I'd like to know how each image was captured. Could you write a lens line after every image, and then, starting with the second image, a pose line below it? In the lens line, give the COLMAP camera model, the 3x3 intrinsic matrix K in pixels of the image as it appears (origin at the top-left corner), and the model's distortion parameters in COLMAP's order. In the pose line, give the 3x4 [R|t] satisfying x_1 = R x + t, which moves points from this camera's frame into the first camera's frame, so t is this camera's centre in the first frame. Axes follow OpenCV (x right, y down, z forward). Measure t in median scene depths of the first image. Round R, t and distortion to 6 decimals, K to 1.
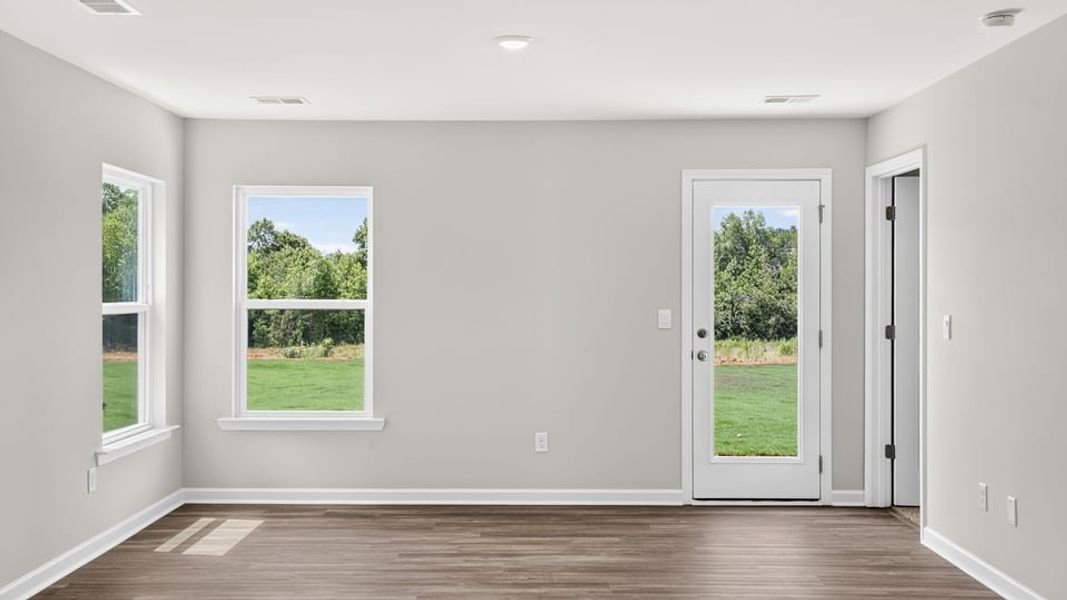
lens RADIAL K [[1011.9, 0, 514.3], [0, 1011.9, 295.2], [0, 0, 1]] dist [0.014241, 0.000000]
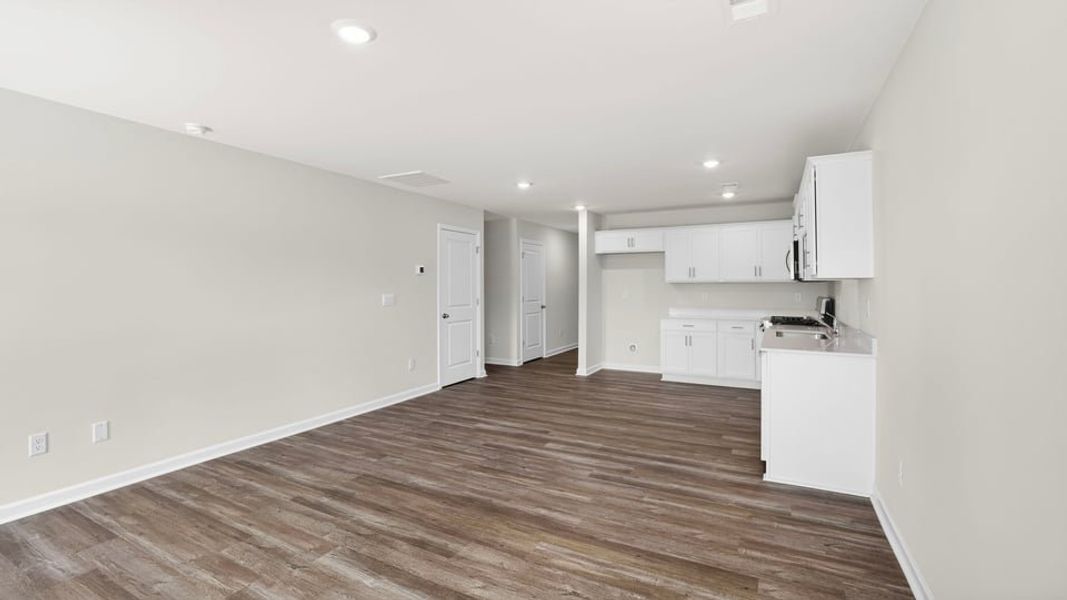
lens RADIAL K [[467.0, 0, 520.9], [0, 467.0, 281.8], [0, 0, 1]] dist [-0.034659, 0.004477]
pose [[-0.886419, 0.006636, 0.462837, -0.251248], [0.004680, 0.999975, -0.005375, 0.000878], [-0.462861, -0.002598, -0.886427, 0.927074]]
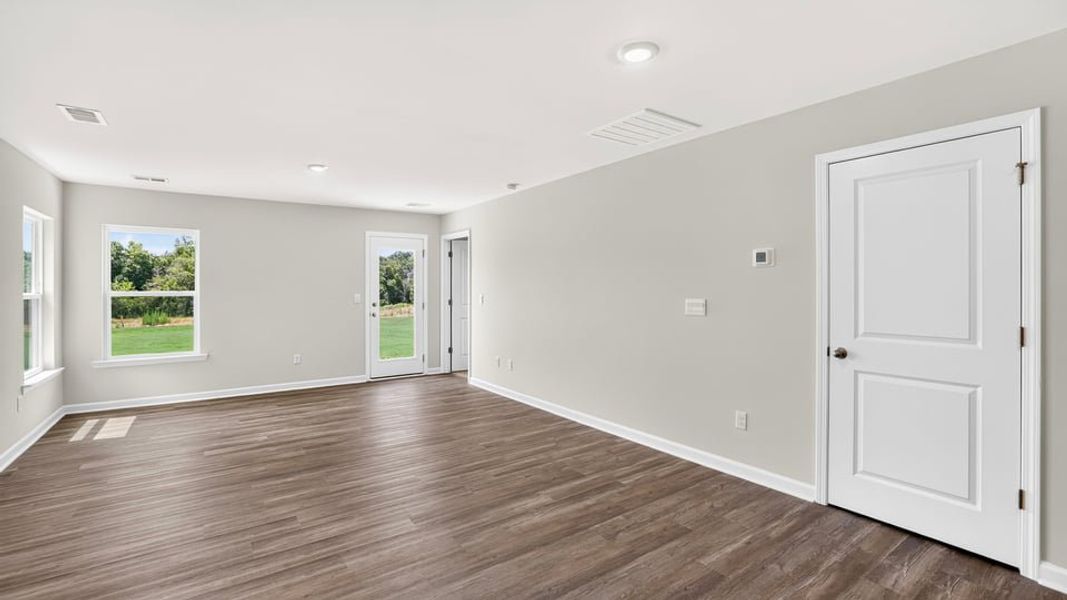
lens RADIAL K [[467.0, 0, 513.2], [0, 467.0, 287.7], [0, 0, 1]] dist [-0.034659, 0.004477]
pose [[0.818261, -0.002549, 0.574841, -0.159218], [0.004895, 0.999985, -0.002533, 0.004474], [-0.574826, 0.004886, 0.818261, -0.023053]]
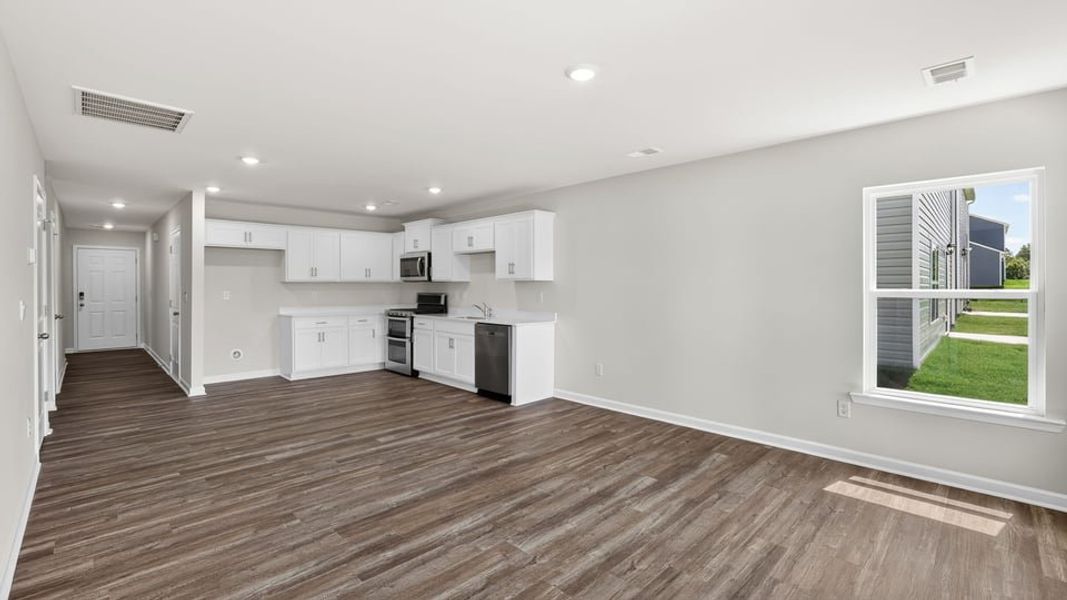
lens RADIAL K [[467.0, 0, 521.5], [0, 467.0, 285.1], [0, 0, 1]] dist [-0.034659, 0.004477]
pose [[-0.703061, 0.001460, -0.711128, 0.311379], [-0.001179, 0.999994, 0.003218, 0.002247], [0.711129, 0.003101, -0.703055, 0.937840]]
